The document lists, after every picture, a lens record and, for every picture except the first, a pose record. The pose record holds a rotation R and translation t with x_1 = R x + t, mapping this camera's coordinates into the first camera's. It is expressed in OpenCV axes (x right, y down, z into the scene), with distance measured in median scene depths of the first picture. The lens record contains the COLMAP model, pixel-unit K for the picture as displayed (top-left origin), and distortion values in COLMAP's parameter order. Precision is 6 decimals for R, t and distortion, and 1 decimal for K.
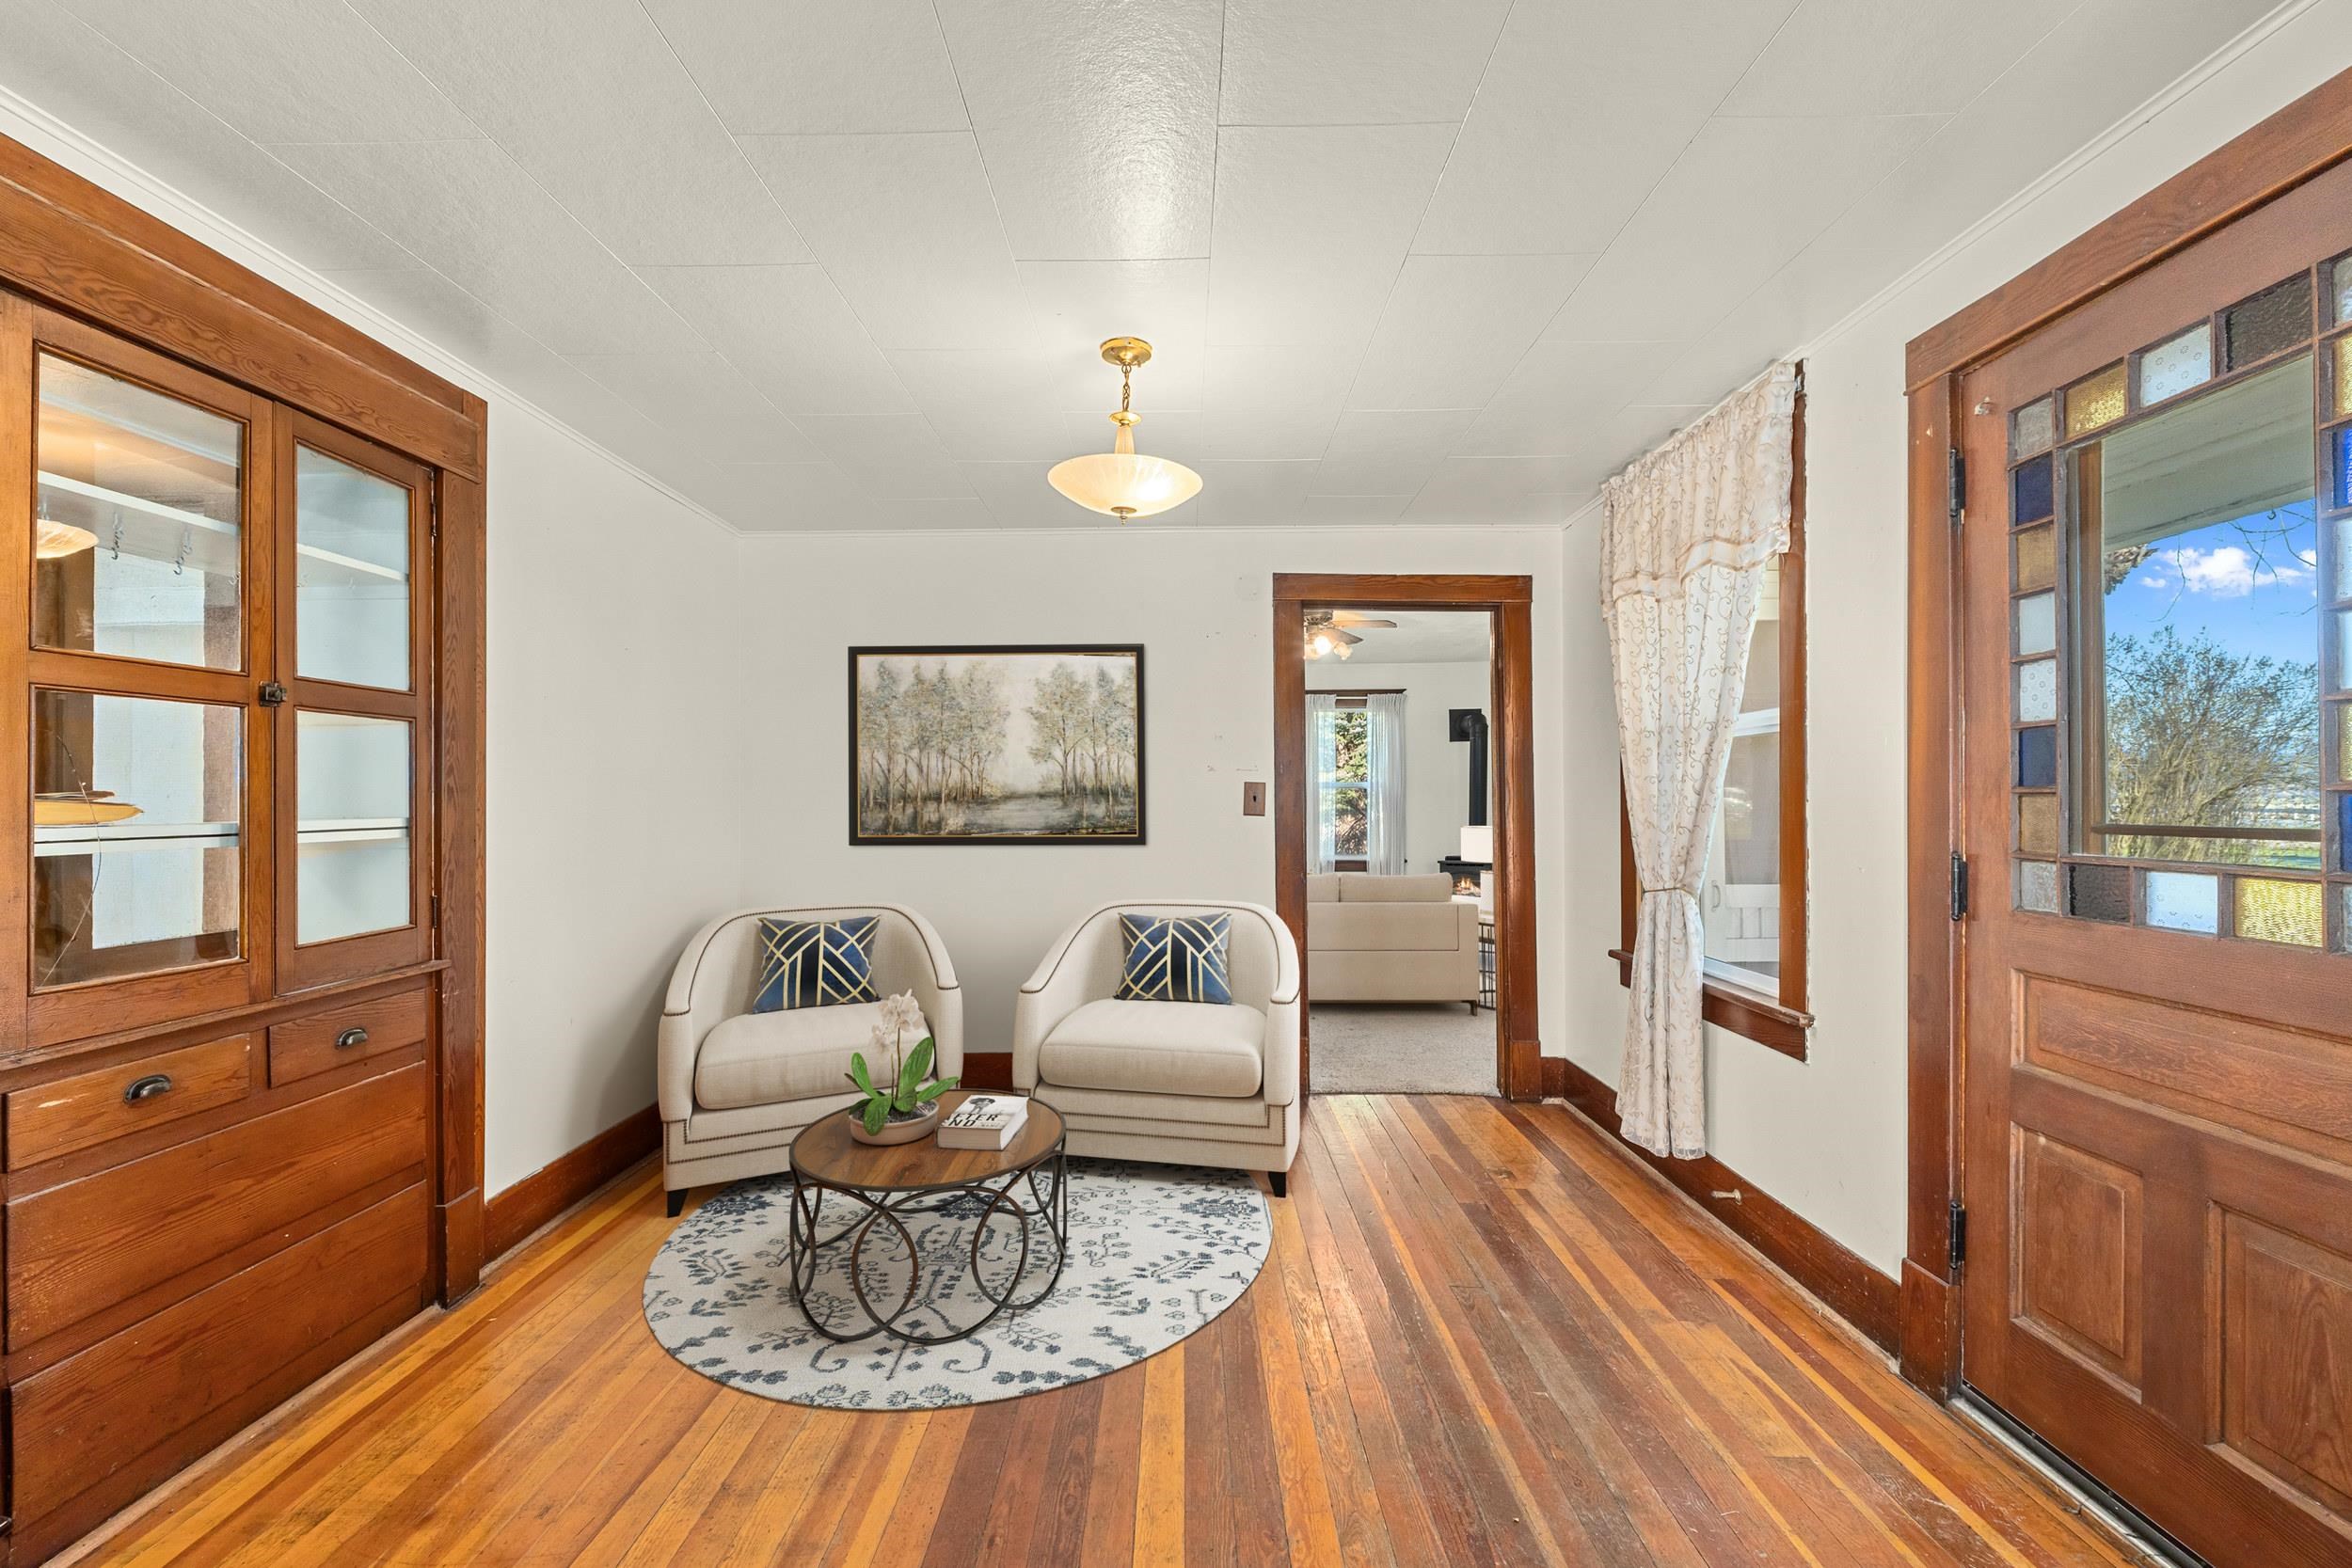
lens RADIAL K [[1004.2, 0, 1173.3], [0, 1004.2, 804.6], [0, 0, 1]] dist [-0.003817, -0.000055]
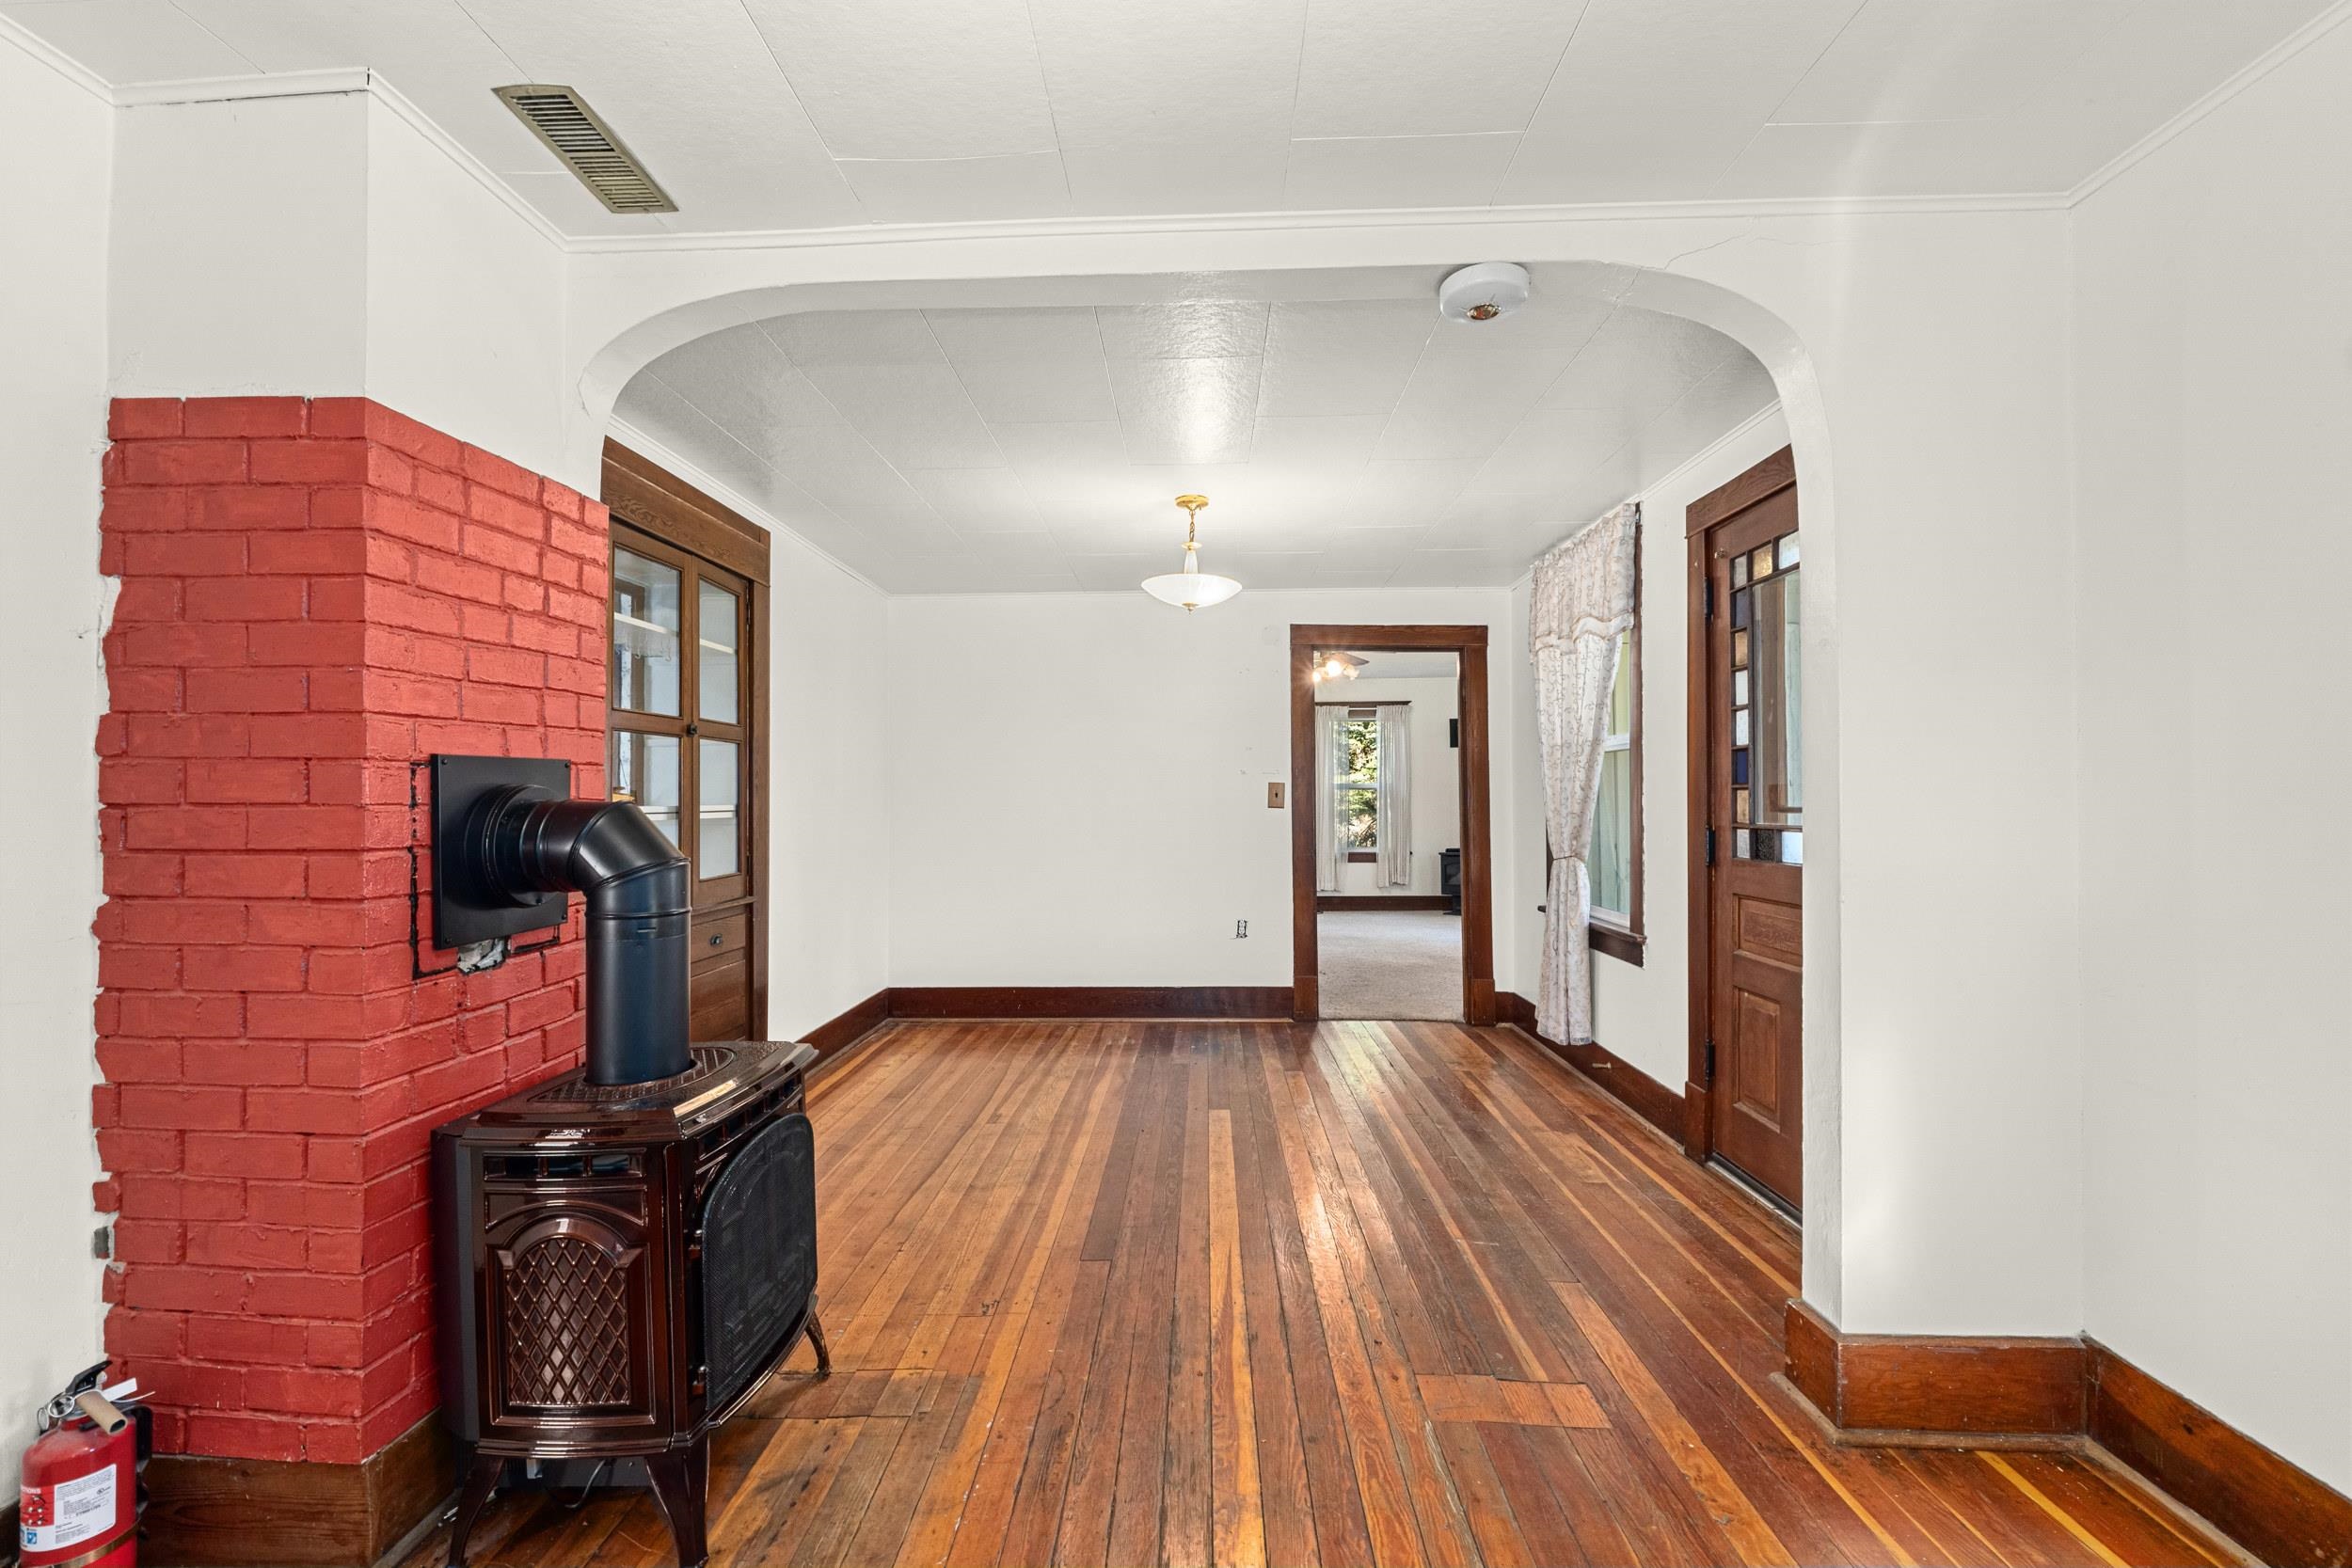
lens RADIAL K [[1004.2, 0, 1170.3], [0, 1004.2, 790.8], [0, 0, 1]] dist [-0.003817, -0.000055]
pose [[0.999679, 0.000011, -0.025346, -0.041292], [-0.000417, 0.999871, -0.016037, 0.015858], [0.025343, 0.016042, 0.999550, -0.532202]]
